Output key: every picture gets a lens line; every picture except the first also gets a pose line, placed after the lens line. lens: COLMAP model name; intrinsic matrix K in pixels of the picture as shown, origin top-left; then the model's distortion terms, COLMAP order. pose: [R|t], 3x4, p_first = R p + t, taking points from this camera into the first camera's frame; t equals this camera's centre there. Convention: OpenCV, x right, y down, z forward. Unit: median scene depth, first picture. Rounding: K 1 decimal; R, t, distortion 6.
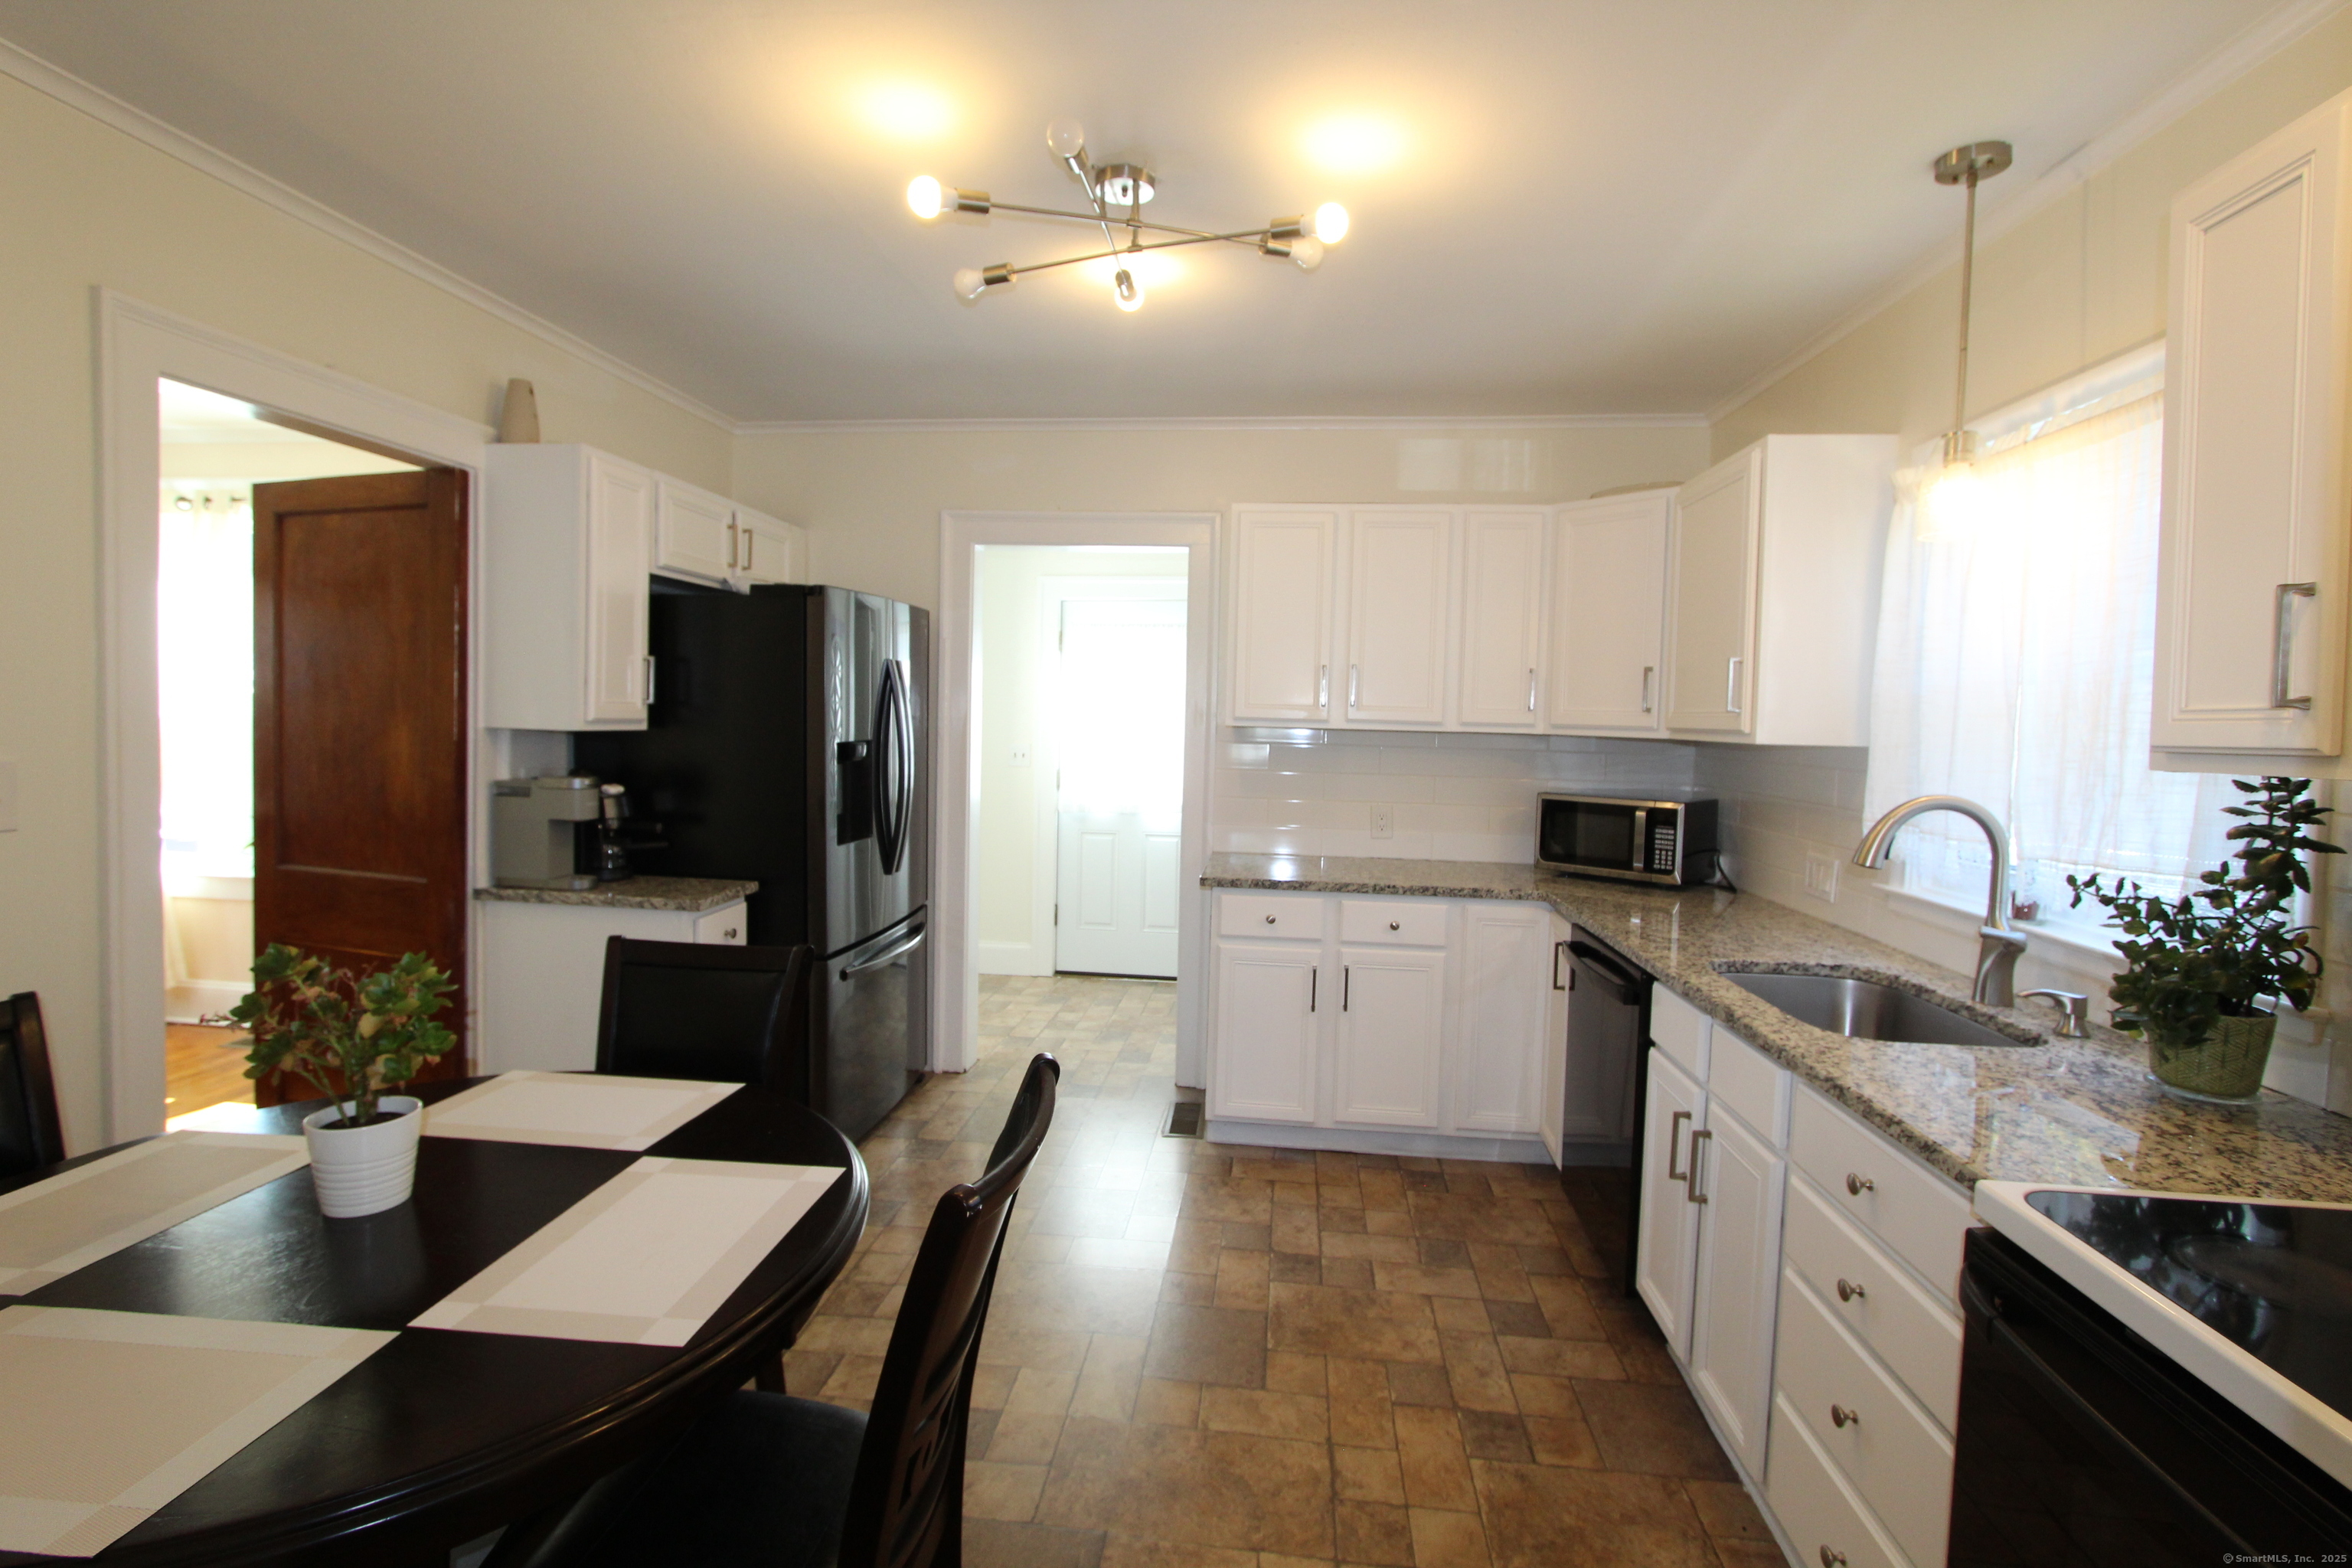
lens RADIAL K [[1074.2, 0, 1173.3], [0, 1074.2, 775.5], [0, 0, 1]] dist [-0.024653, 0.003196]
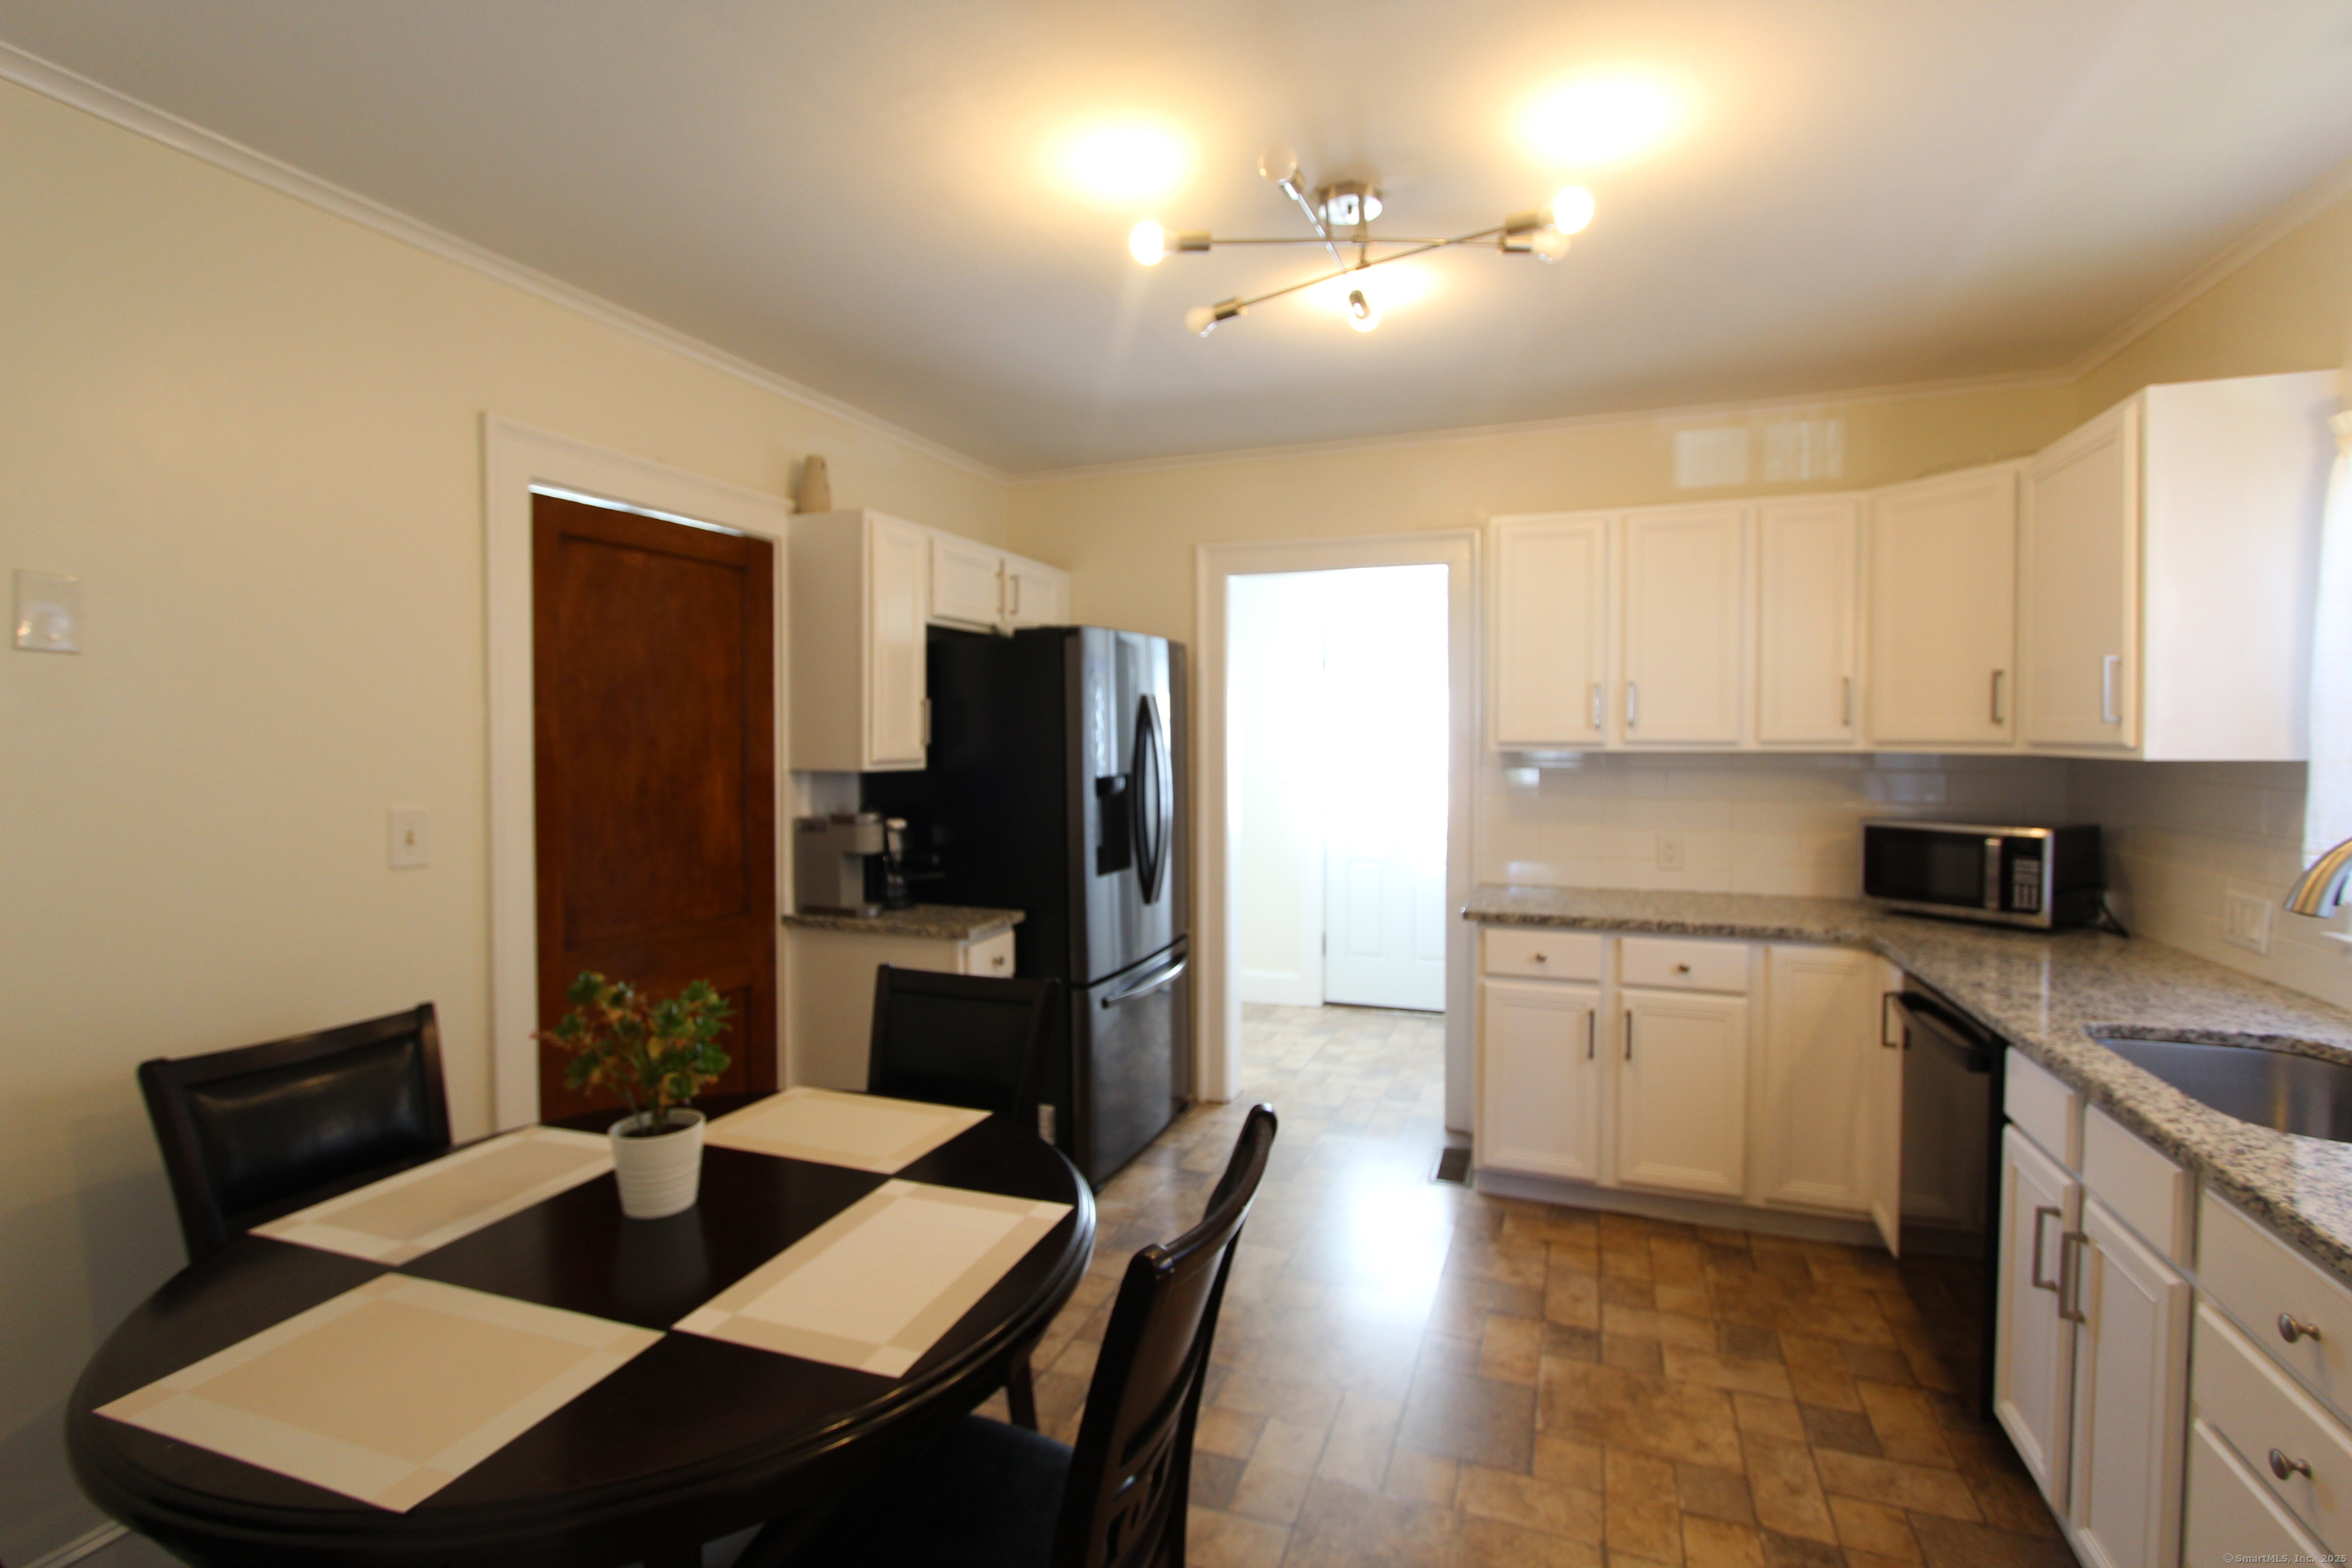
lens RADIAL K [[1074.2, 0, 1175.2], [0, 1074.2, 774.2], [0, 0, 1]] dist [-0.024653, 0.003196]
pose [[0.966943, -0.019272, -0.254262, 0.030819], [0.013252, 0.999590, -0.025370, -0.007875], [0.254646, 0.021162, 0.966803, 0.023966]]
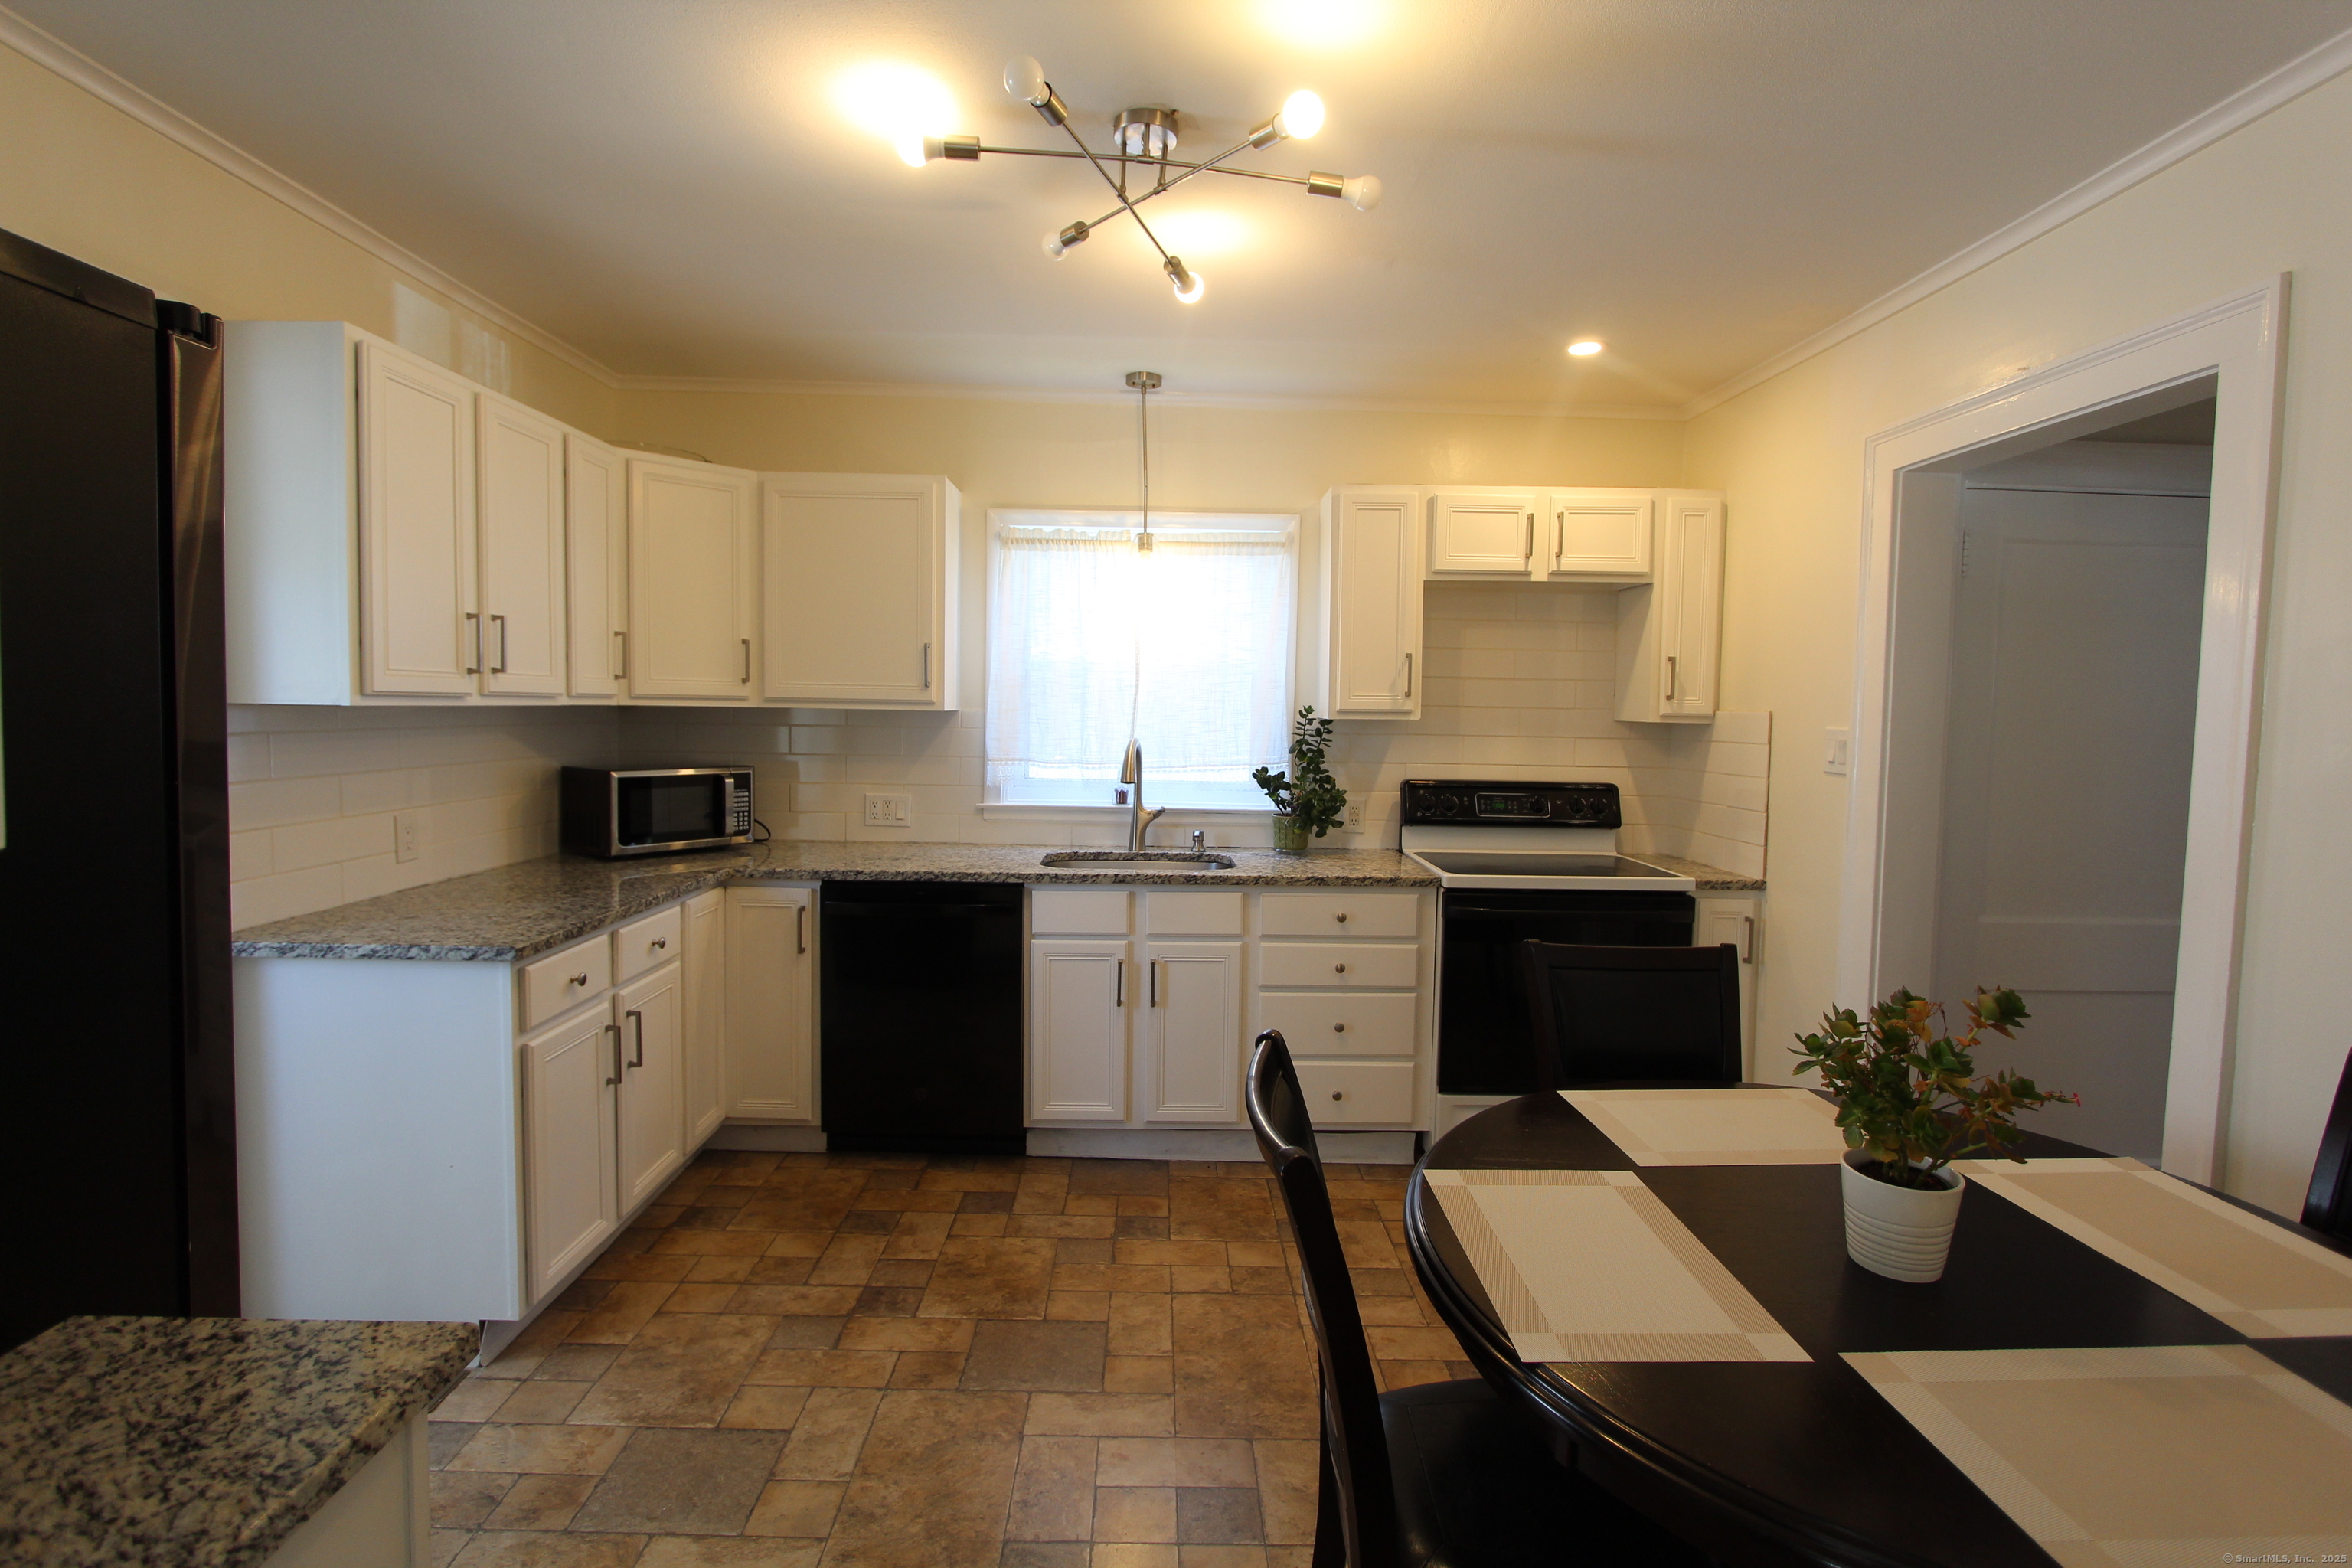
lens RADIAL K [[1074.2, 0, 1159.0], [0, 1074.2, 770.7], [0, 0, 1]] dist [-0.024653, 0.003196]
pose [[-0.105626, -0.088884, 0.990426, -0.867858], [0.038843, 0.994868, 0.093425, -0.074702], [-0.993647, 0.048339, -0.101632, 0.945059]]
